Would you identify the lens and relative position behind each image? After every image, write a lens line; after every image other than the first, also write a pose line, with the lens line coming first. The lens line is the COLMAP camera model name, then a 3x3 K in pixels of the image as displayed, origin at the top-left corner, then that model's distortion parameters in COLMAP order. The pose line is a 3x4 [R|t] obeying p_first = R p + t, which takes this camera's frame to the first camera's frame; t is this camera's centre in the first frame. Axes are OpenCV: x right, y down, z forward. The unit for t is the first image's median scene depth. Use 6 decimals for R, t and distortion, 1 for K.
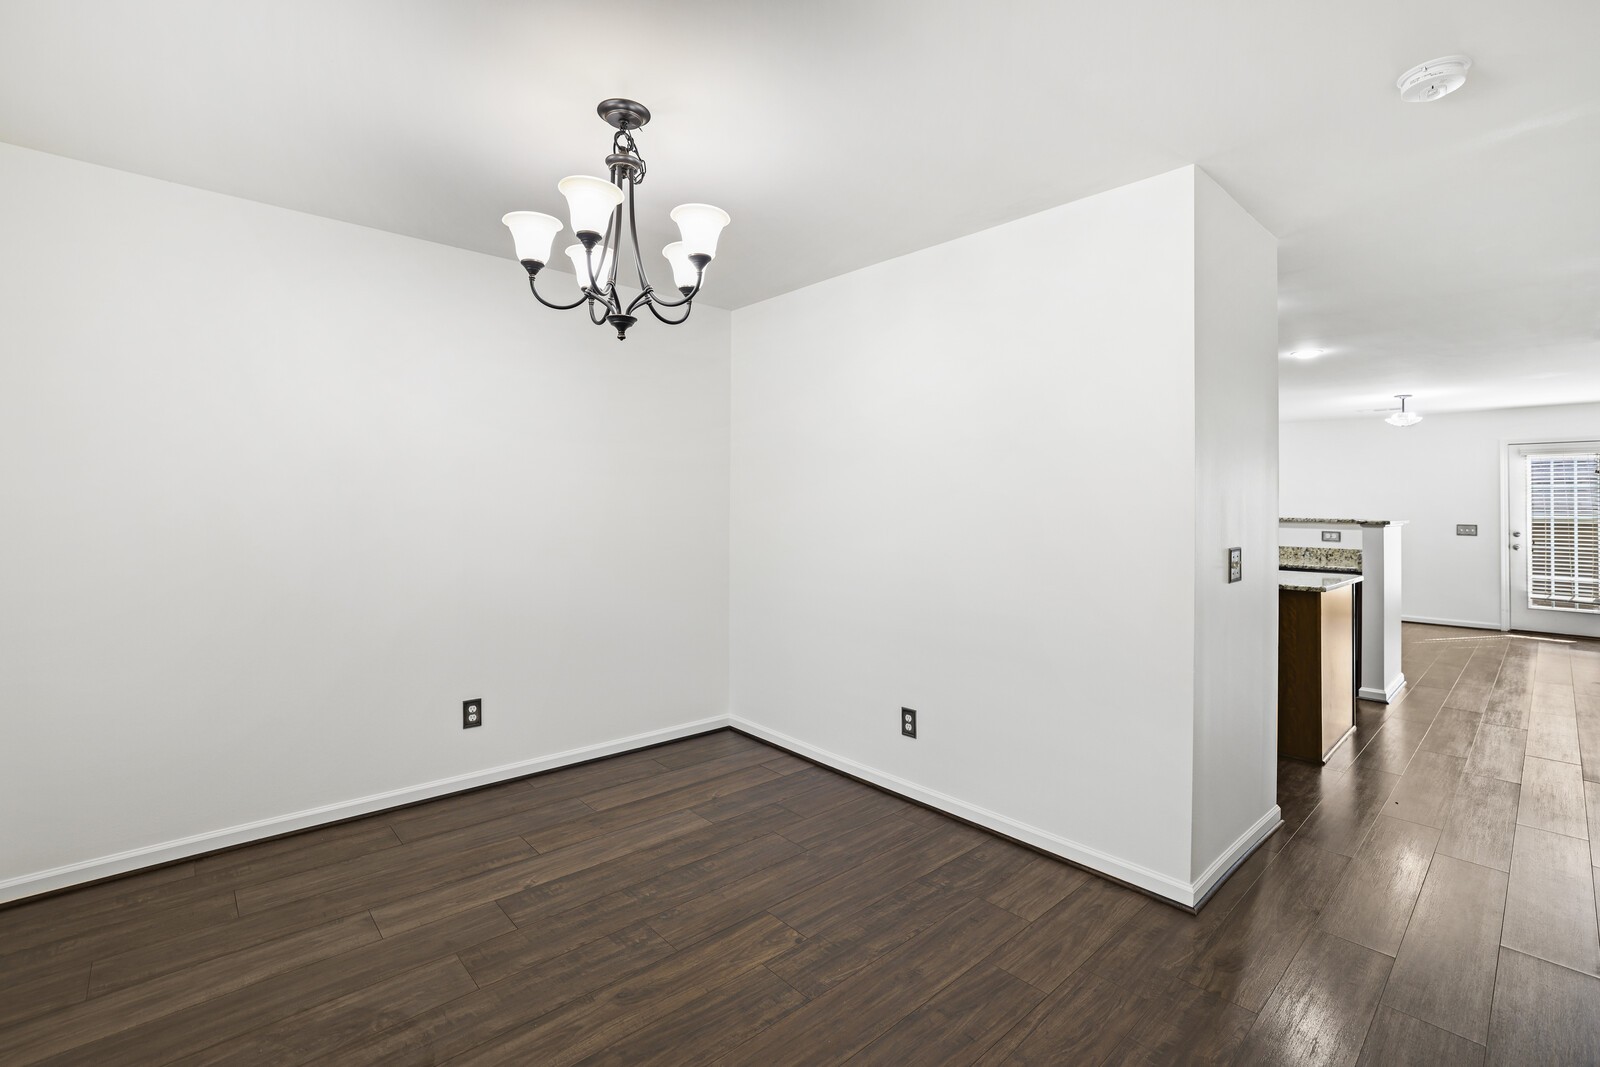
lens RADIAL K [[716.8, 0, 798.0], [0, 716.8, 489.2], [0, 0, 1]] dist [-0.036629, 0.014707]
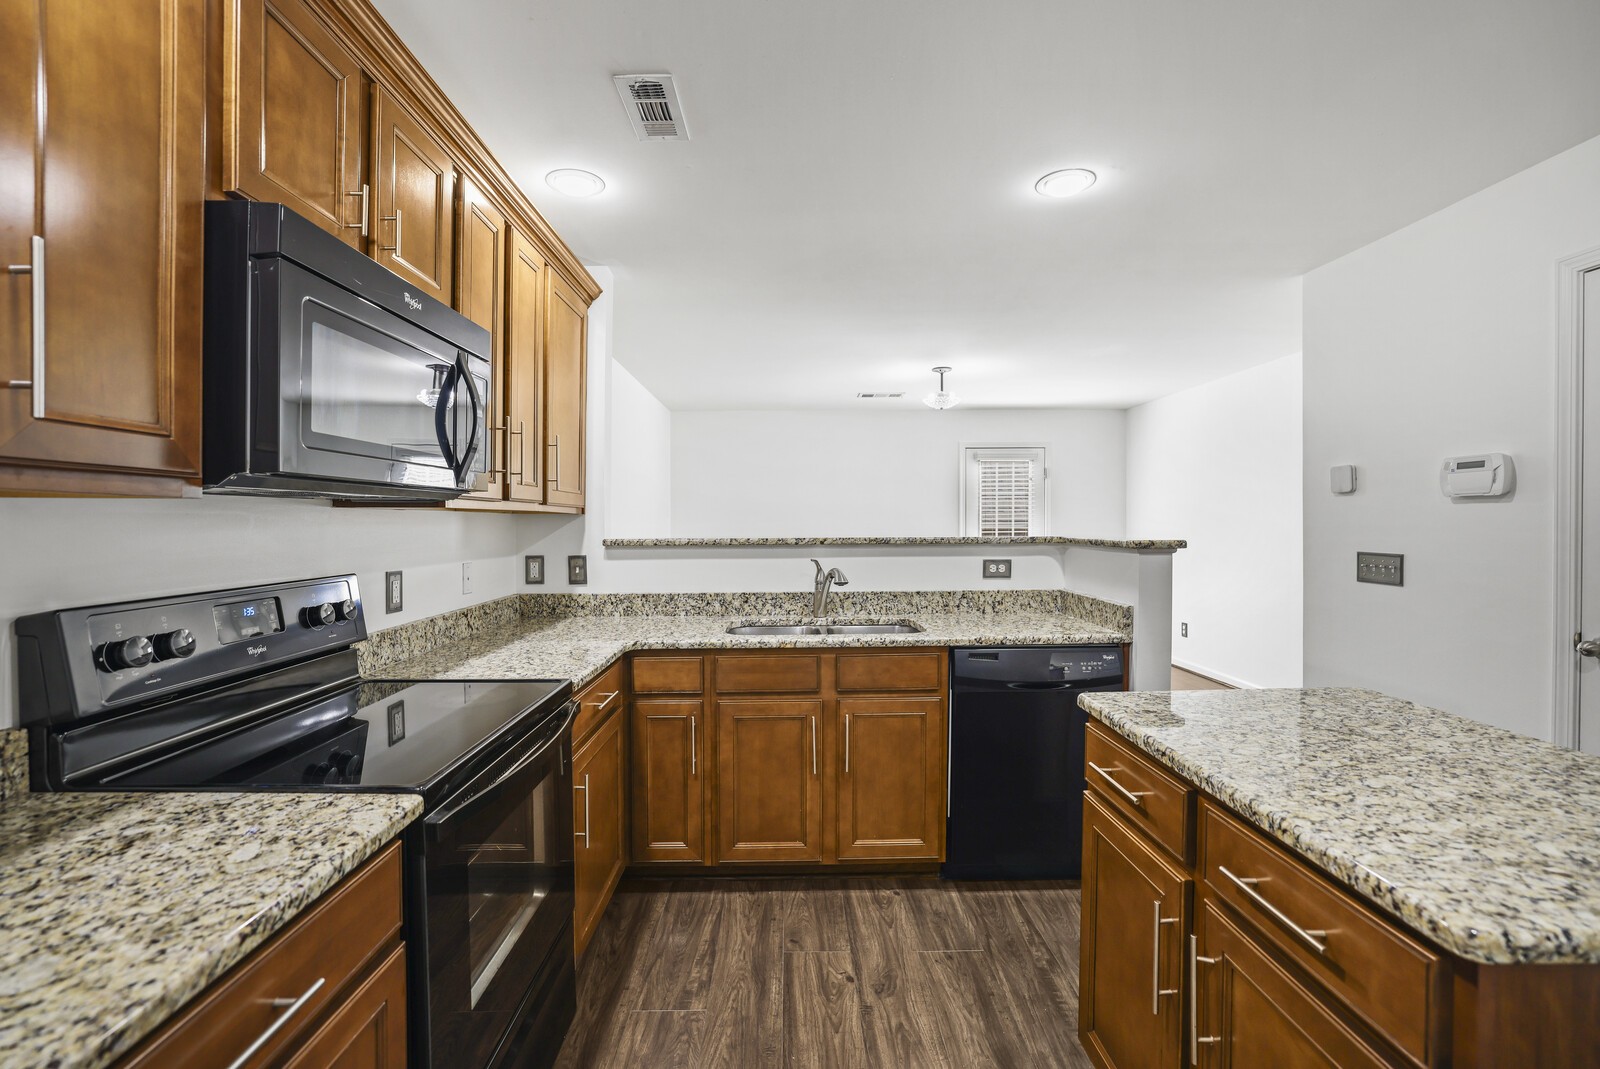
lens RADIAL K [[706.9, 0, 784.7], [0, 706.9, 531.7], [0, 0, 1]] dist [-0.041359, 0.013609]
pose [[0.679301, -0.024836, 0.733439, 0.416313], [-0.002041, 0.999359, 0.035732, 0.031965], [-0.733857, -0.025770, 0.678815, 1.332696]]
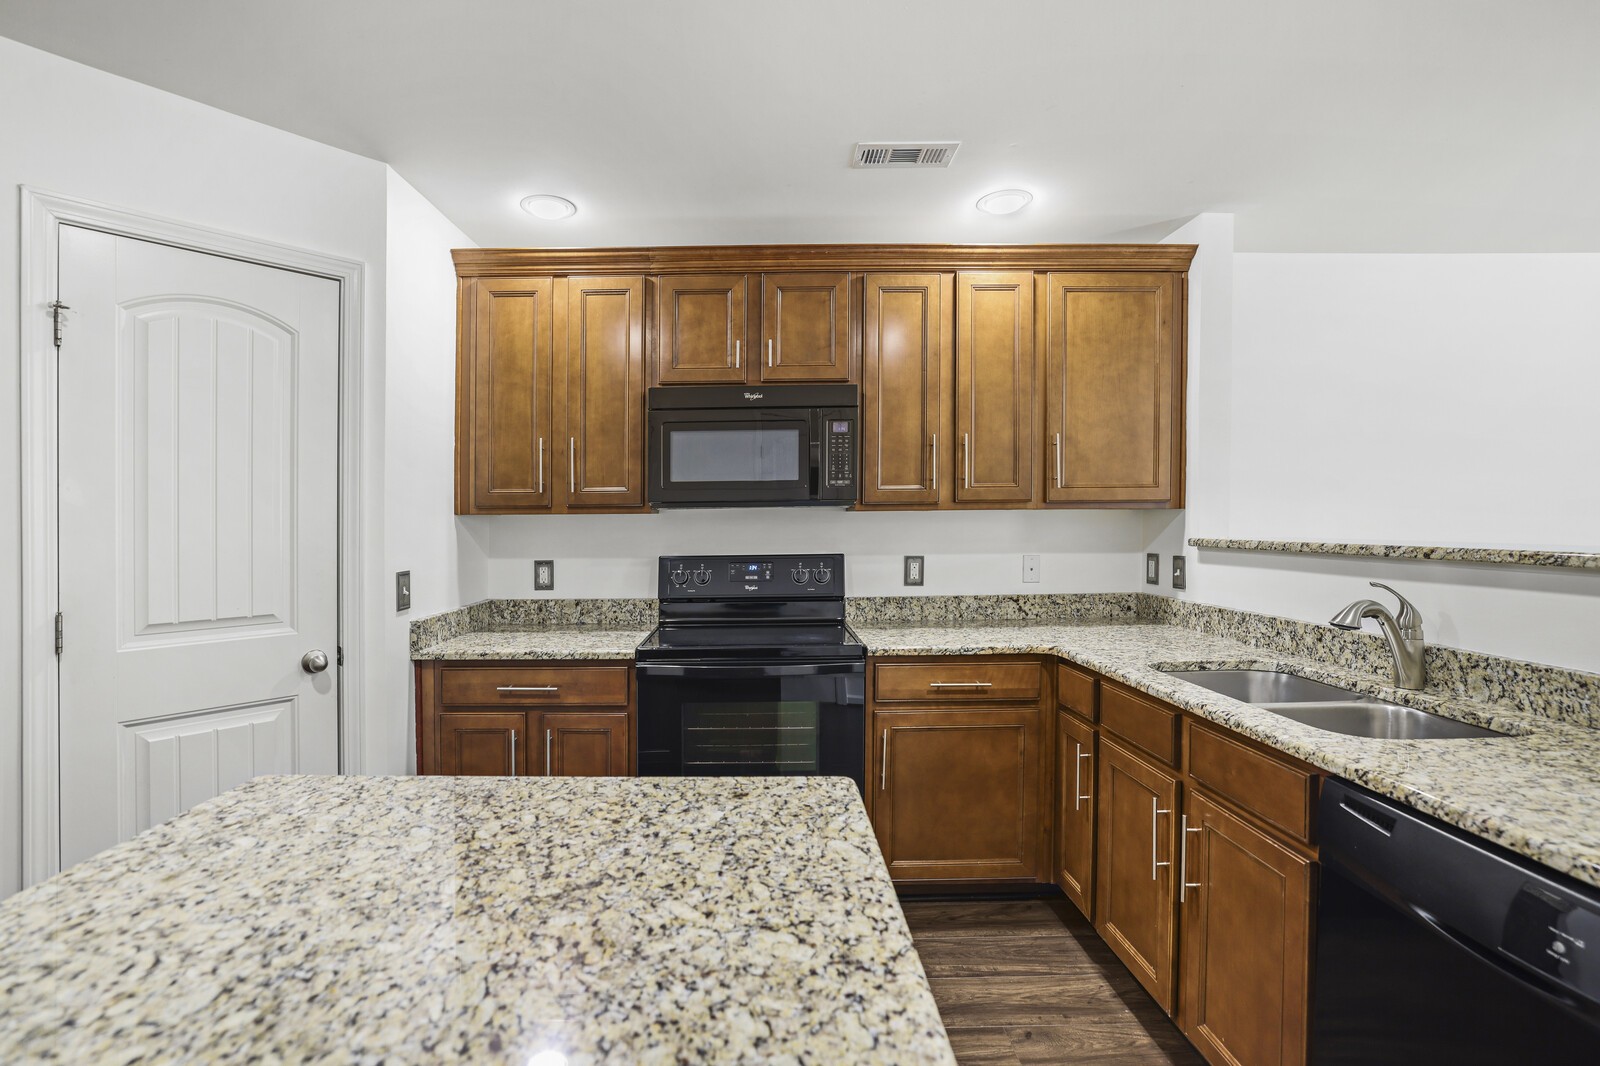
lens RADIAL K [[718.0, 0, 762.8], [0, 718.0, 519.9], [0, 0, 1]] dist [-0.042756, 0.014973]
pose [[0.735668, -0.021383, -0.677005, 1.165461], [0.033491, 0.999427, 0.004826, 0.035805], [0.676514, -0.026224, 0.735963, 1.227065]]
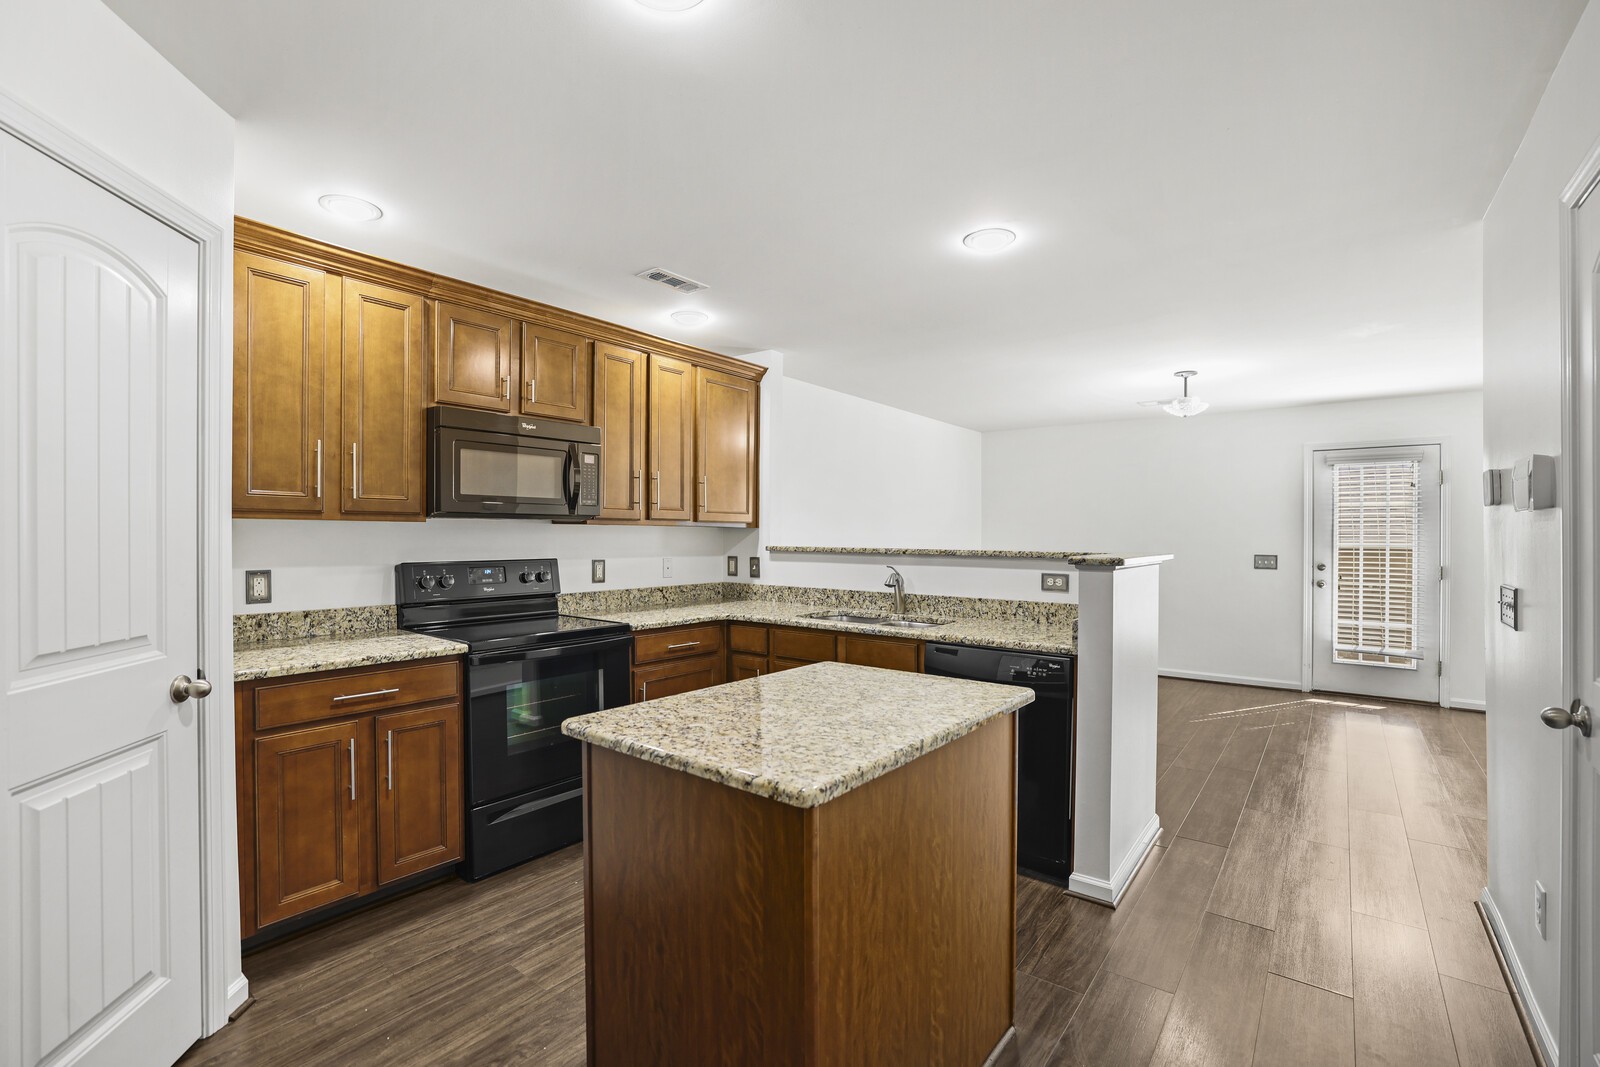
lens RADIAL K [[706.9, 0, 784.7], [0, 706.9, 530.7], [0, 0, 1]] dist [-0.041359, 0.013609]
pose [[0.989034, -0.004127, 0.147632, 0.797224], [0.001335, 0.999818, 0.019006, 0.021848], [-0.147683, -0.018600, 0.988860, 0.810310]]
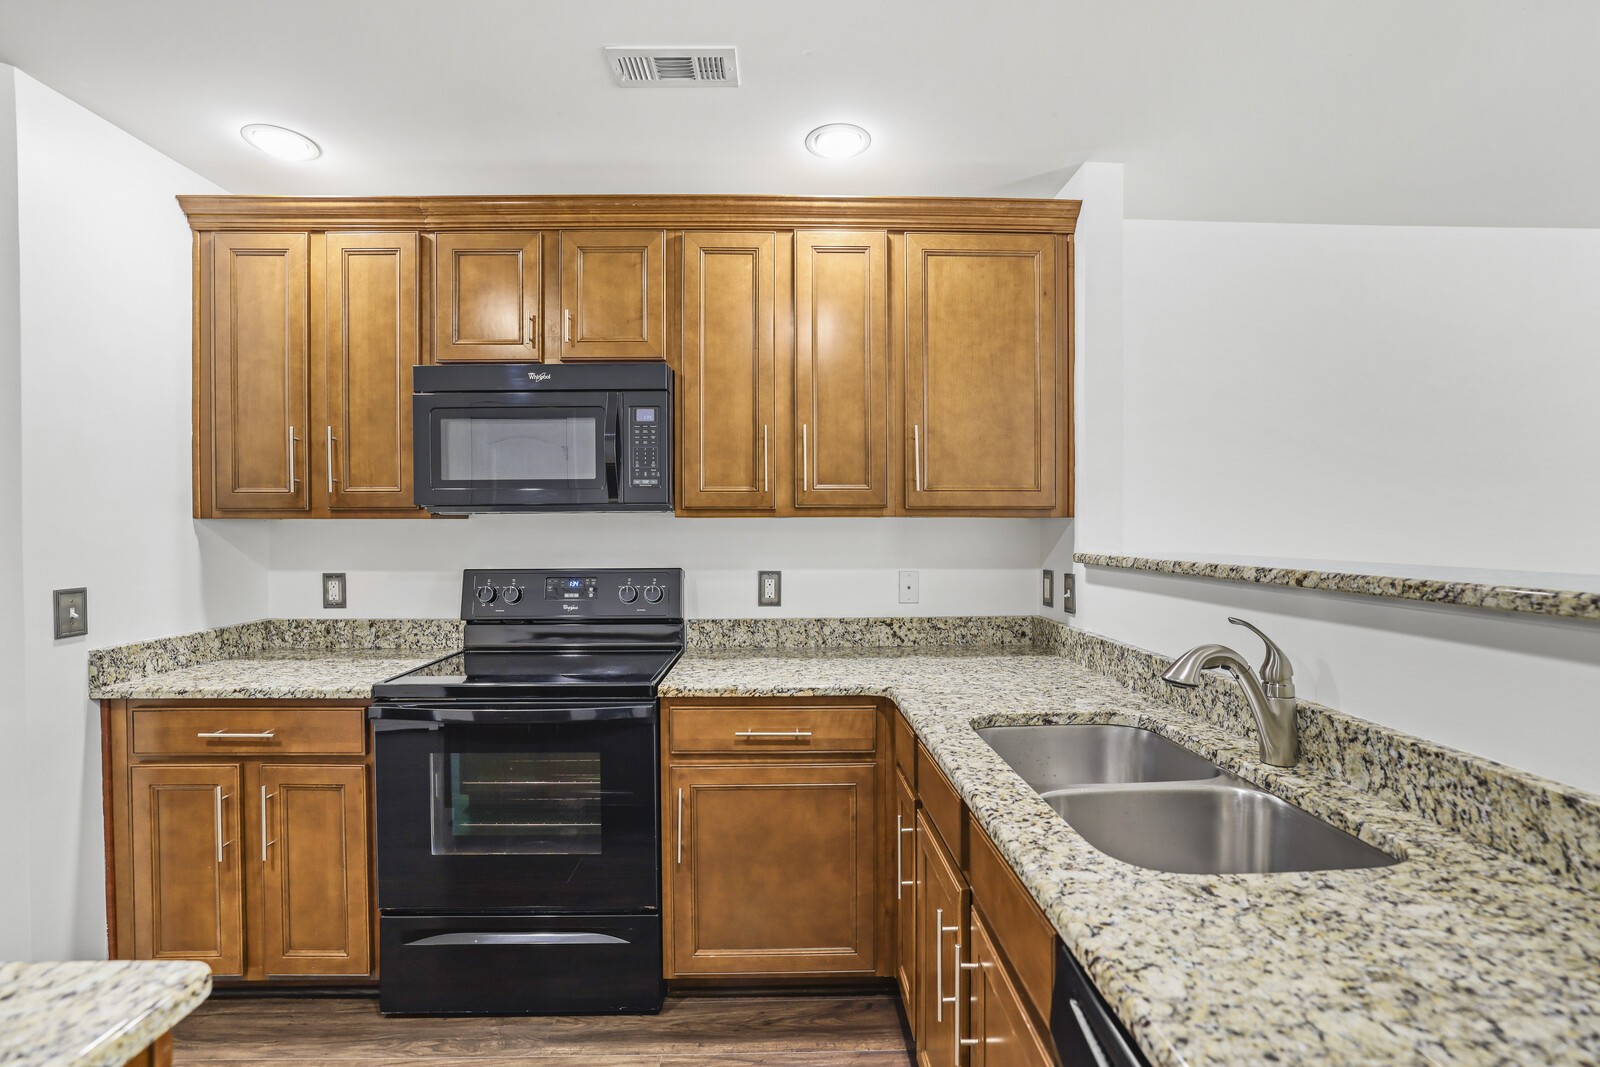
lens RADIAL K [[717.2, 0, 797.9], [0, 717.2, 514.0], [0, 0, 1]] dist [-0.048214, 0.021706]
pose [[0.750727, -0.028286, -0.660006, 1.226729], [0.026731, 0.999565, -0.012434, 0.041891], [0.660071, -0.008309, 0.751157, 1.482533]]
